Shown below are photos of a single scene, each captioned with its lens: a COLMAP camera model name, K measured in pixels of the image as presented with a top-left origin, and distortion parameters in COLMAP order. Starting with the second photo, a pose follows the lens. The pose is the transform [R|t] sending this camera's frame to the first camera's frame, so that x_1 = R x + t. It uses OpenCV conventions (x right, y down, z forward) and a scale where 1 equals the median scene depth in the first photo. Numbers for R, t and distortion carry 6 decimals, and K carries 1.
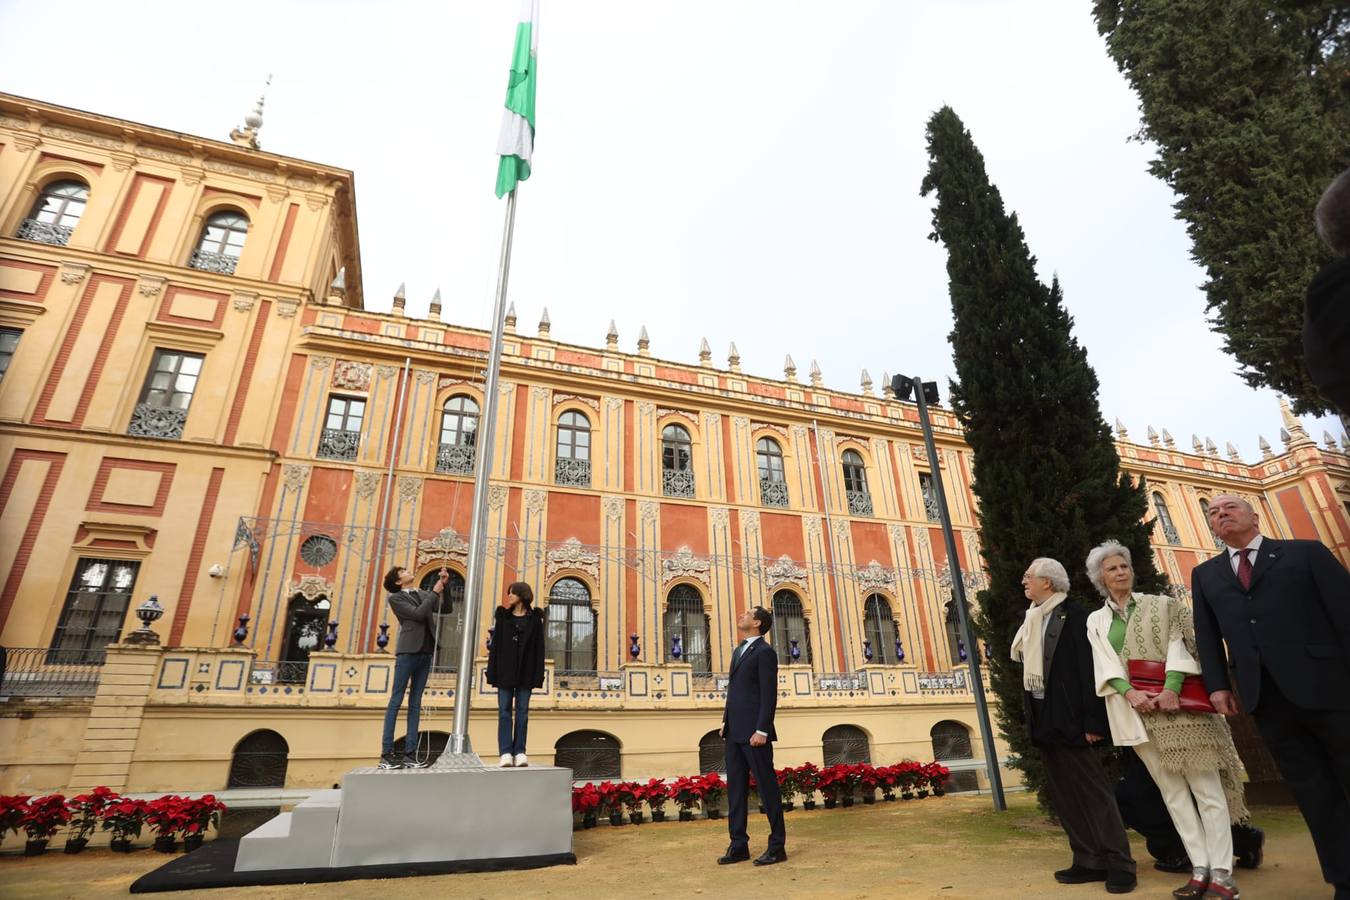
lens RADIAL K [[632.3, 0, 675.0], [0, 632.3, 450.0], [0, 0, 1]] dist [-0.058340, 0.032263]
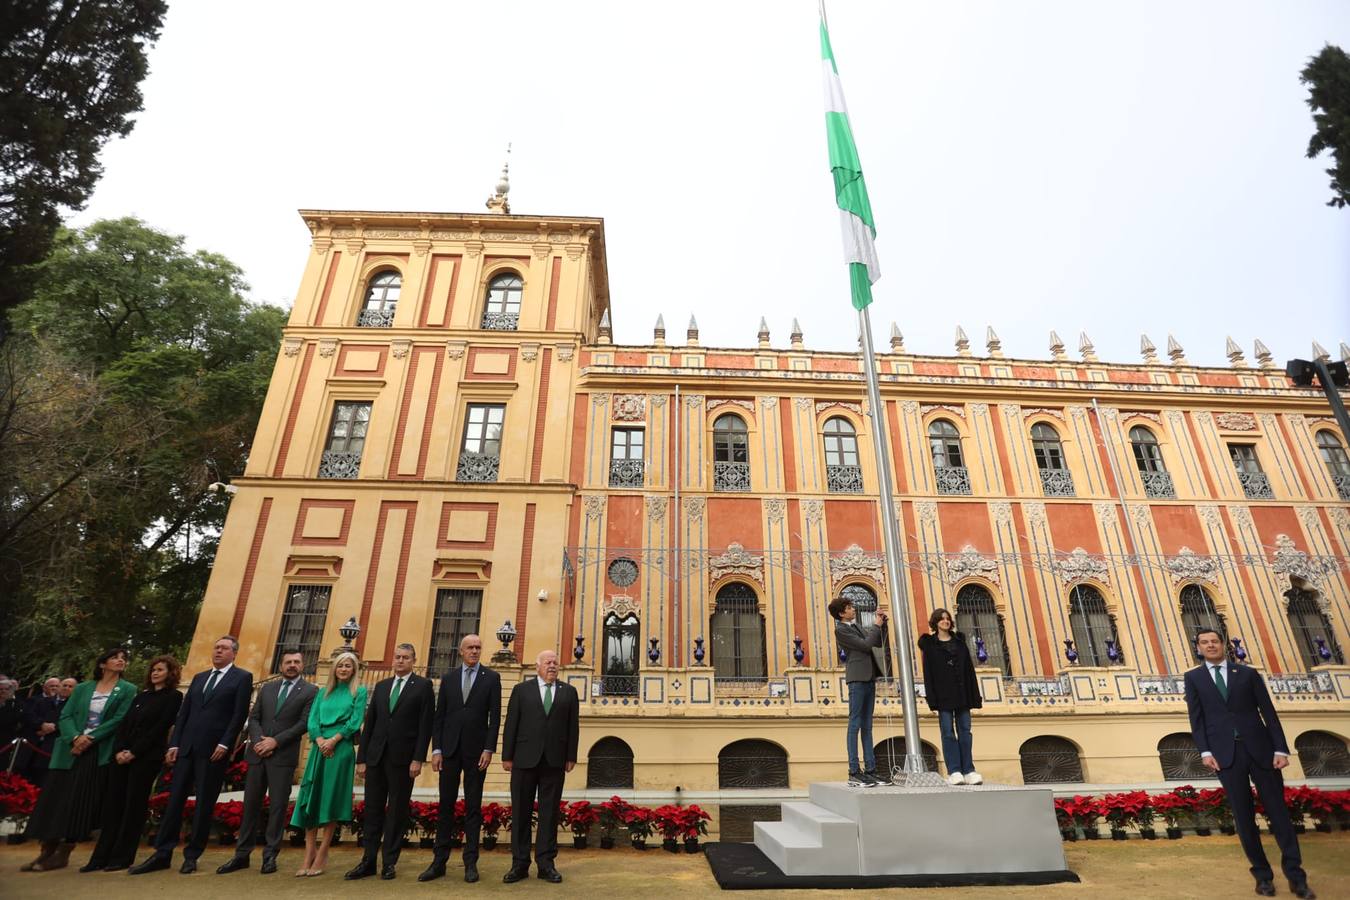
lens RADIAL K [[646.1, 0, 675.0], [0, 646.1, 450.0], [0, 0, 1]] dist [-0.044193, 0.019311]
pose [[0.964022, -0.098328, -0.246969, -0.169414], [0.097737, 0.995104, -0.014682, -0.021984], [0.247203, -0.009984, 0.968912, -0.054566]]
